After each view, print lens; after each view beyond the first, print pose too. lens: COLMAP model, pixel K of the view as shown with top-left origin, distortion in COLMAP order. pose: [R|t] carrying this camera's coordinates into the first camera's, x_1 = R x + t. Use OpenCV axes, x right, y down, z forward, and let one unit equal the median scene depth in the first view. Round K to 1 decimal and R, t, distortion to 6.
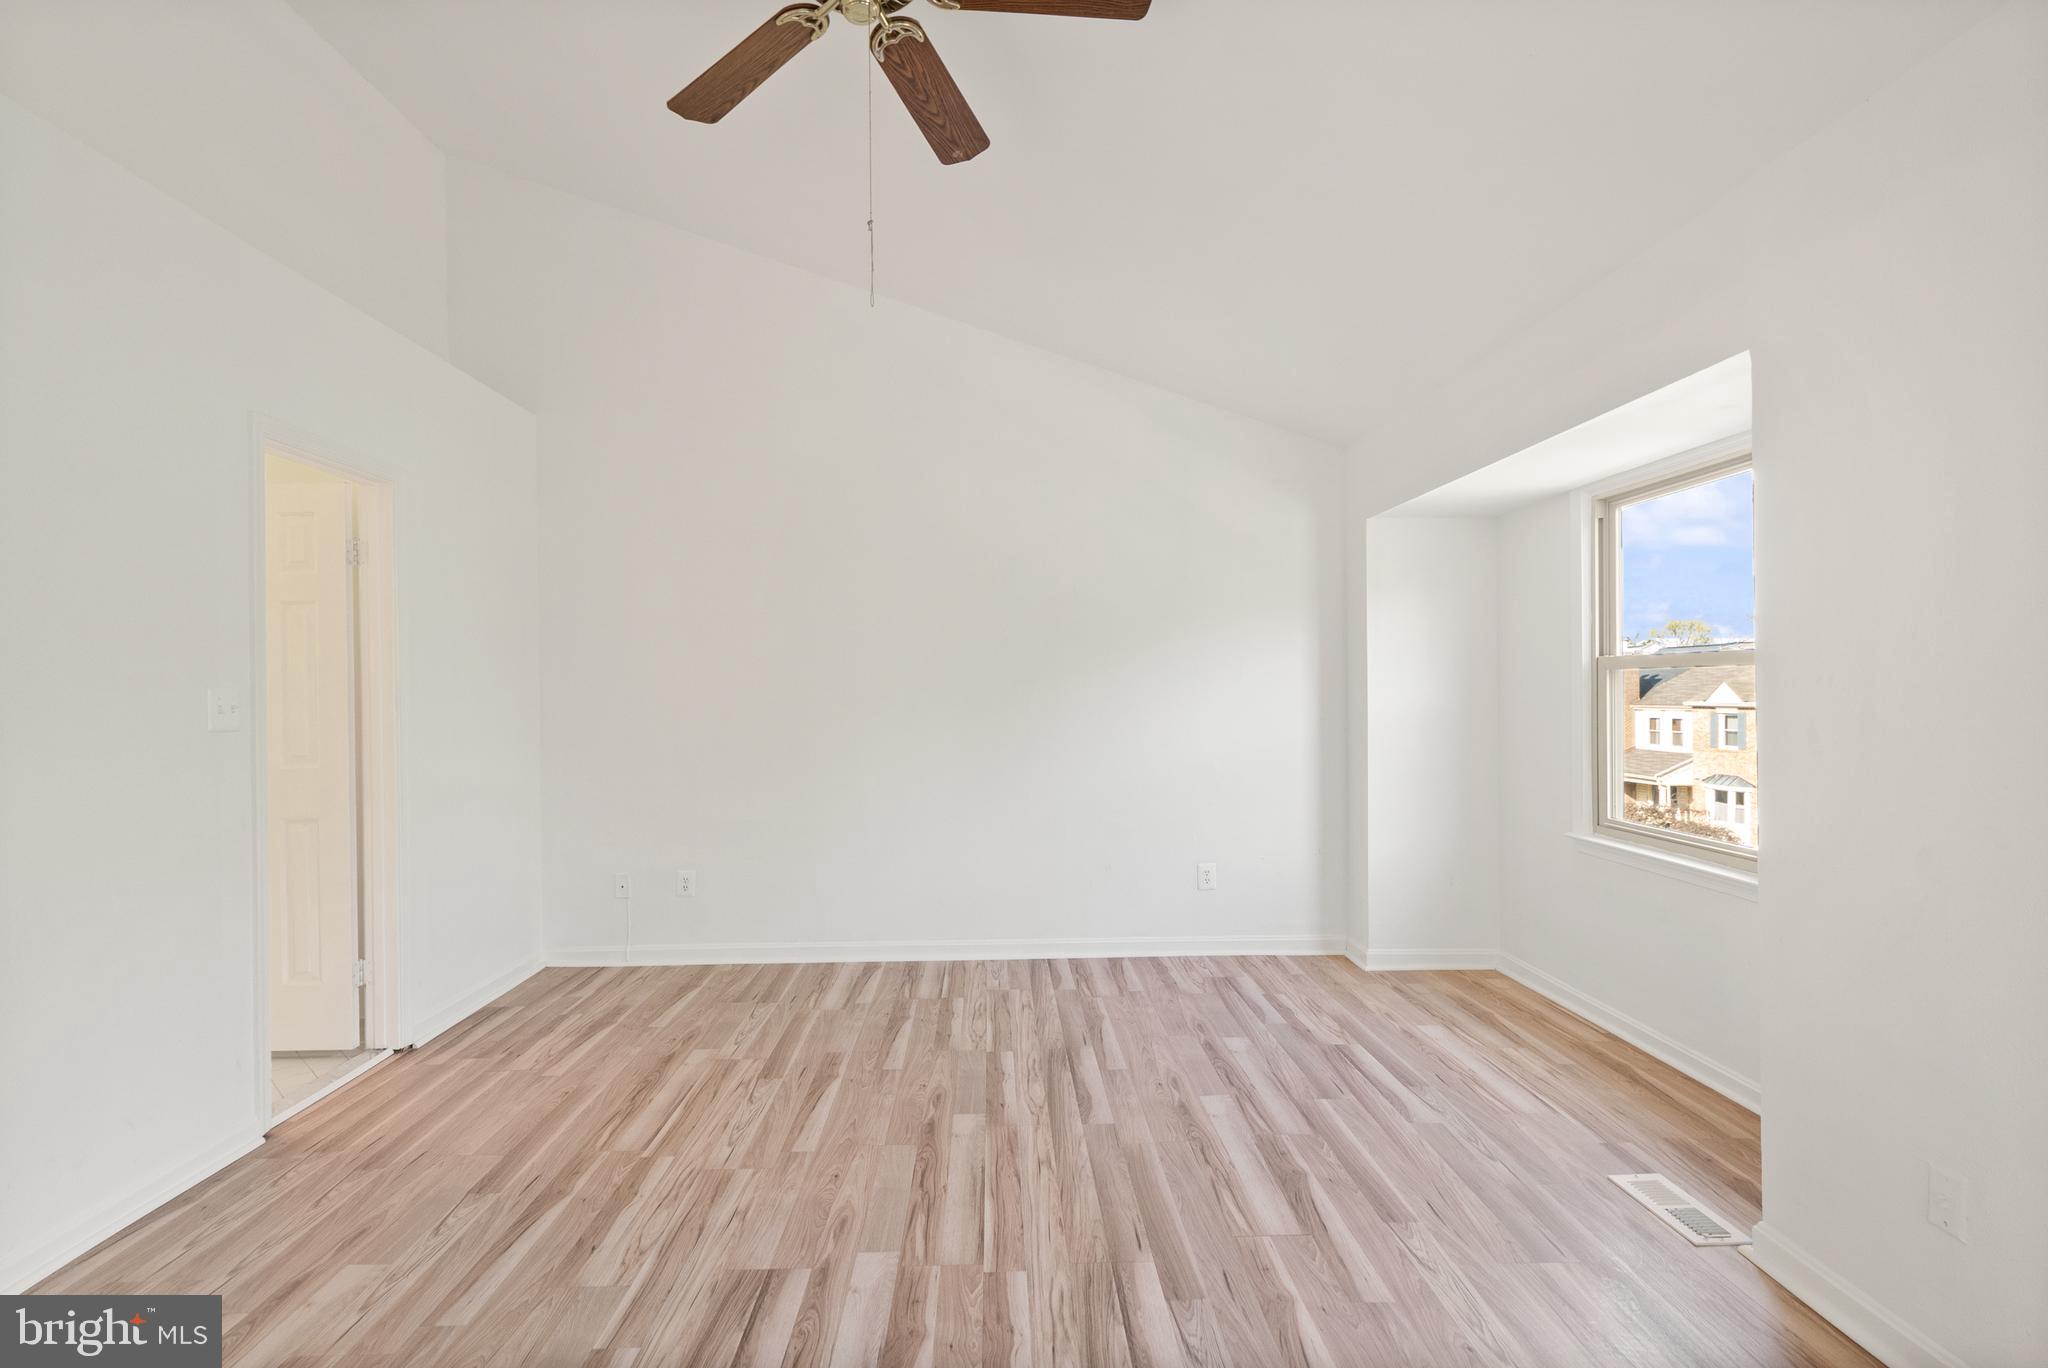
lens RADIAL K [[947.8, 0, 1014.9], [0, 947.8, 689.7], [0, 0, 1]] dist [-0.005122, 0.004804]
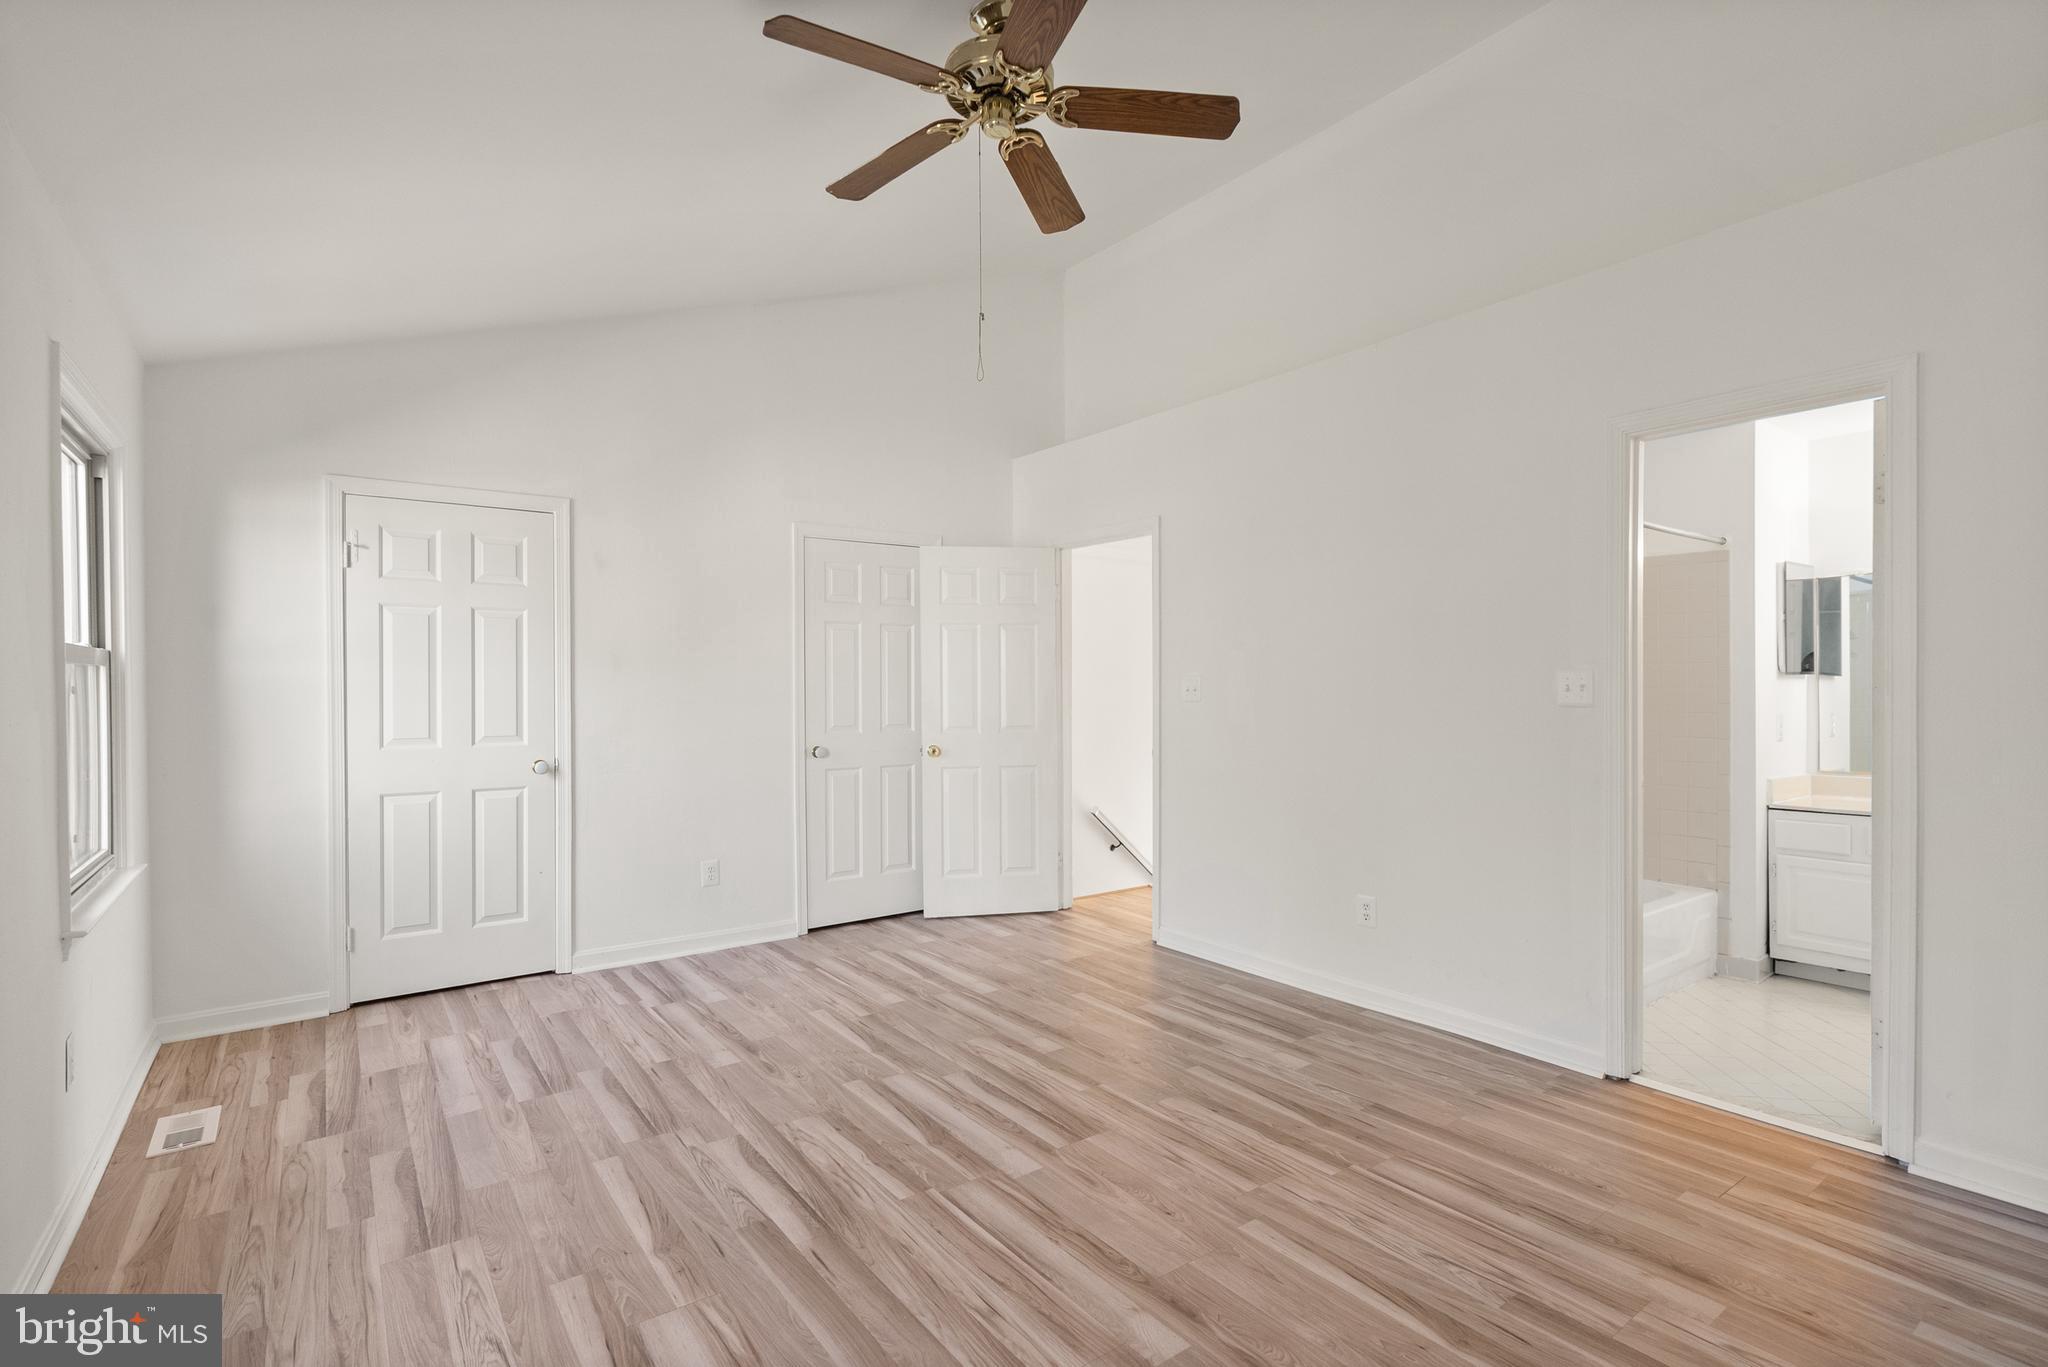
lens RADIAL K [[947.8, 0, 1014.9], [0, 947.8, 689.2], [0, 0, 1]] dist [-0.005122, 0.004804]
pose [[-0.818355, 0.013556, -0.574554, 0.395683], [0.012195, 0.999906, 0.006222, 0.004577], [0.574584, -0.001915, -0.818443, 1.474601]]
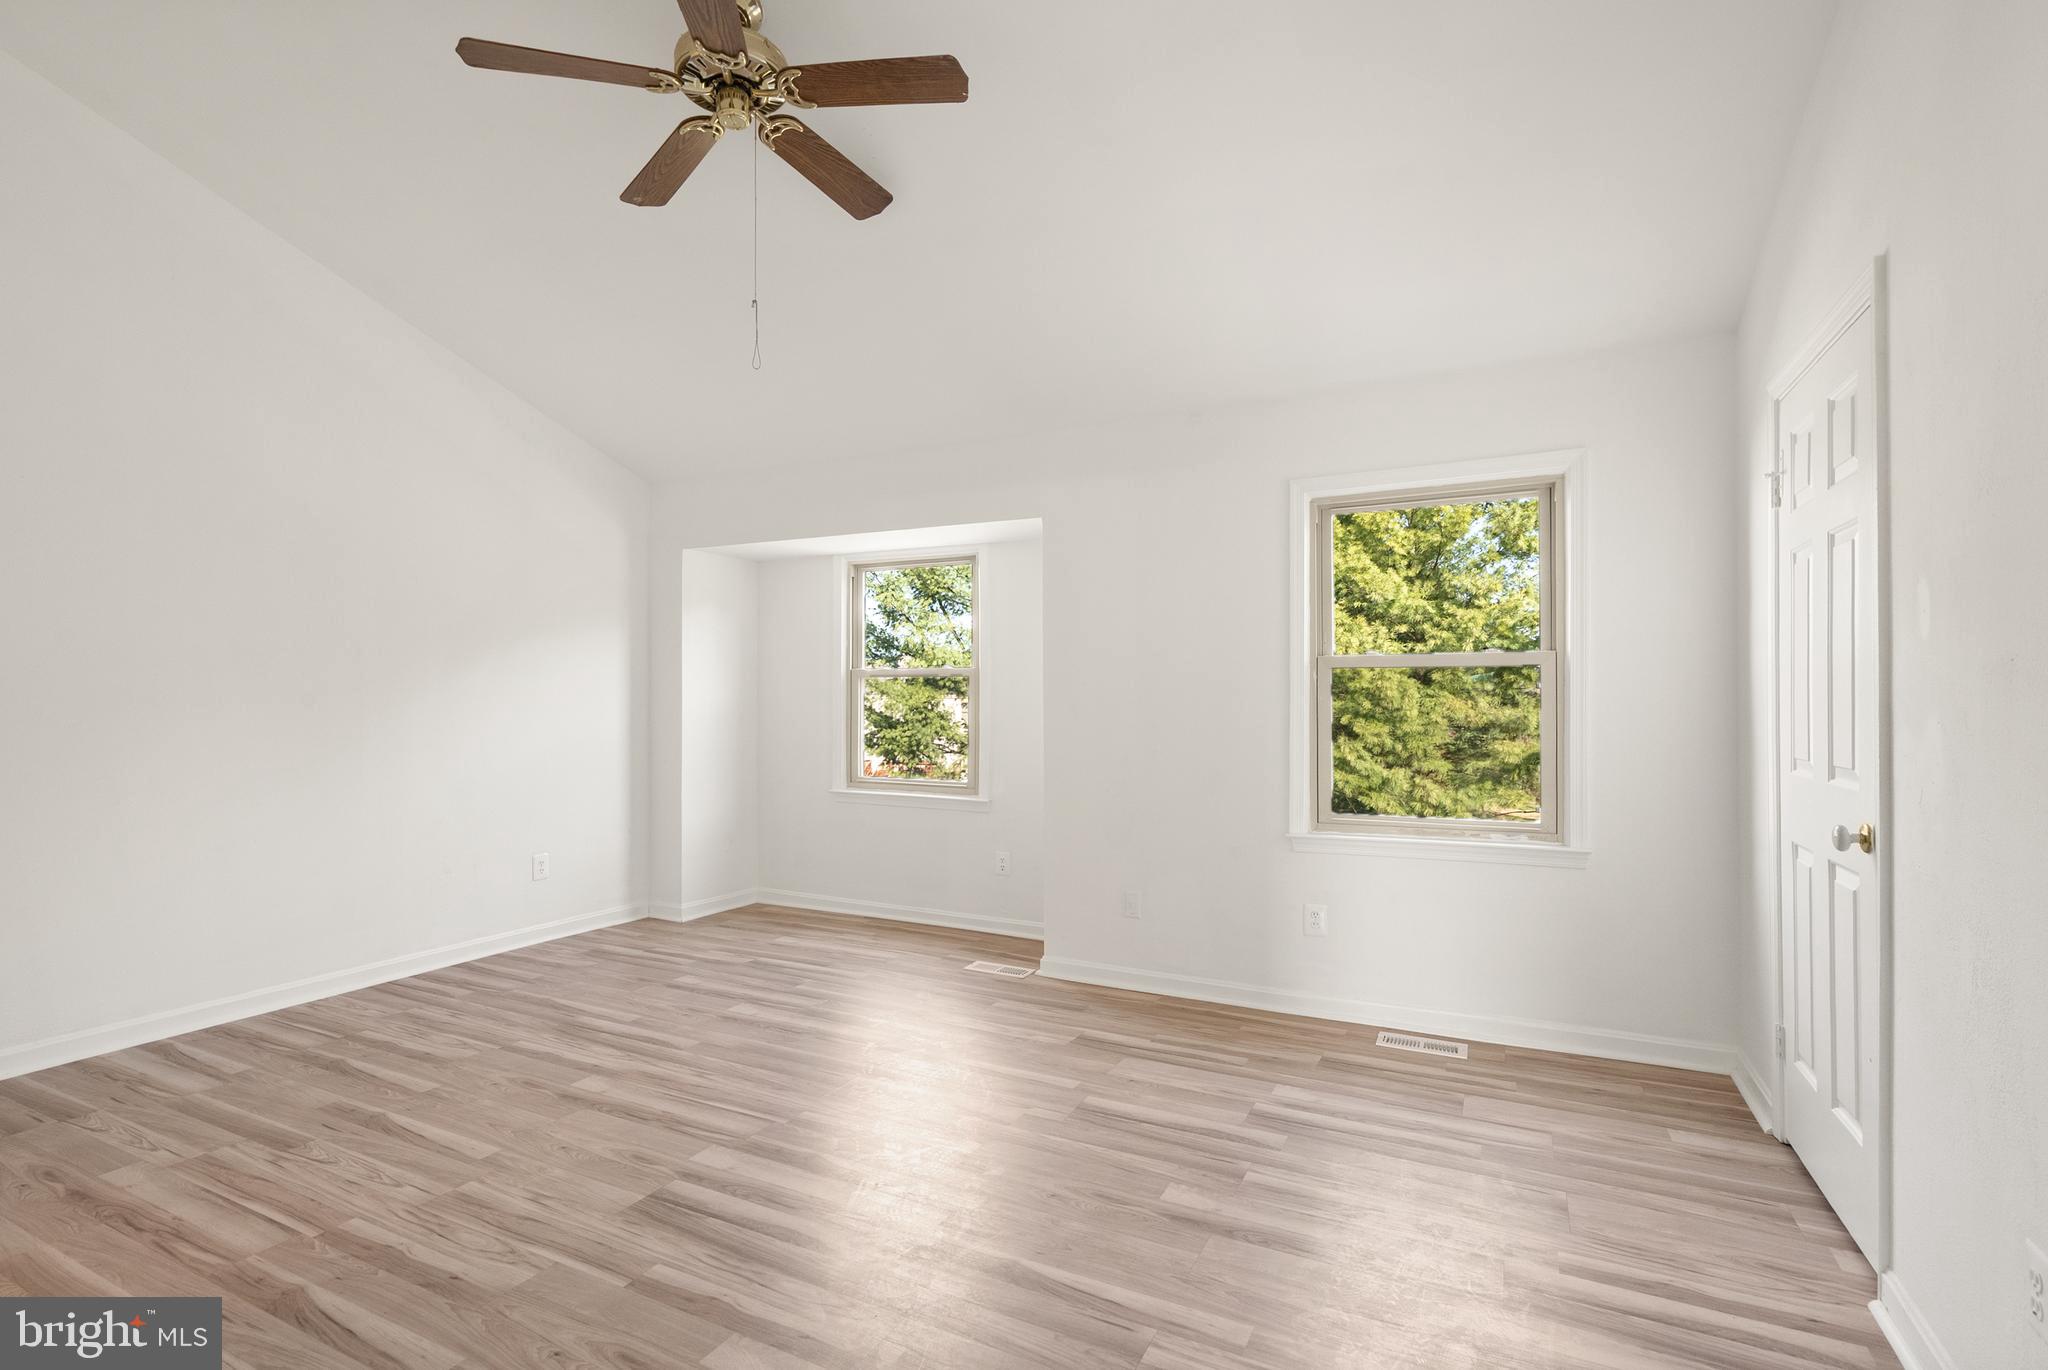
lens RADIAL K [[973.9, 0, 990.1], [0, 973.9, 694.6], [0, 0, 1]] dist [0.002852, 0.000741]
pose [[0.491670, 0.013998, 0.870669, -0.788260], [-0.004862, 0.999899, -0.013330, 0.032295], [-0.870768, 0.002321, 0.491688, 0.071006]]
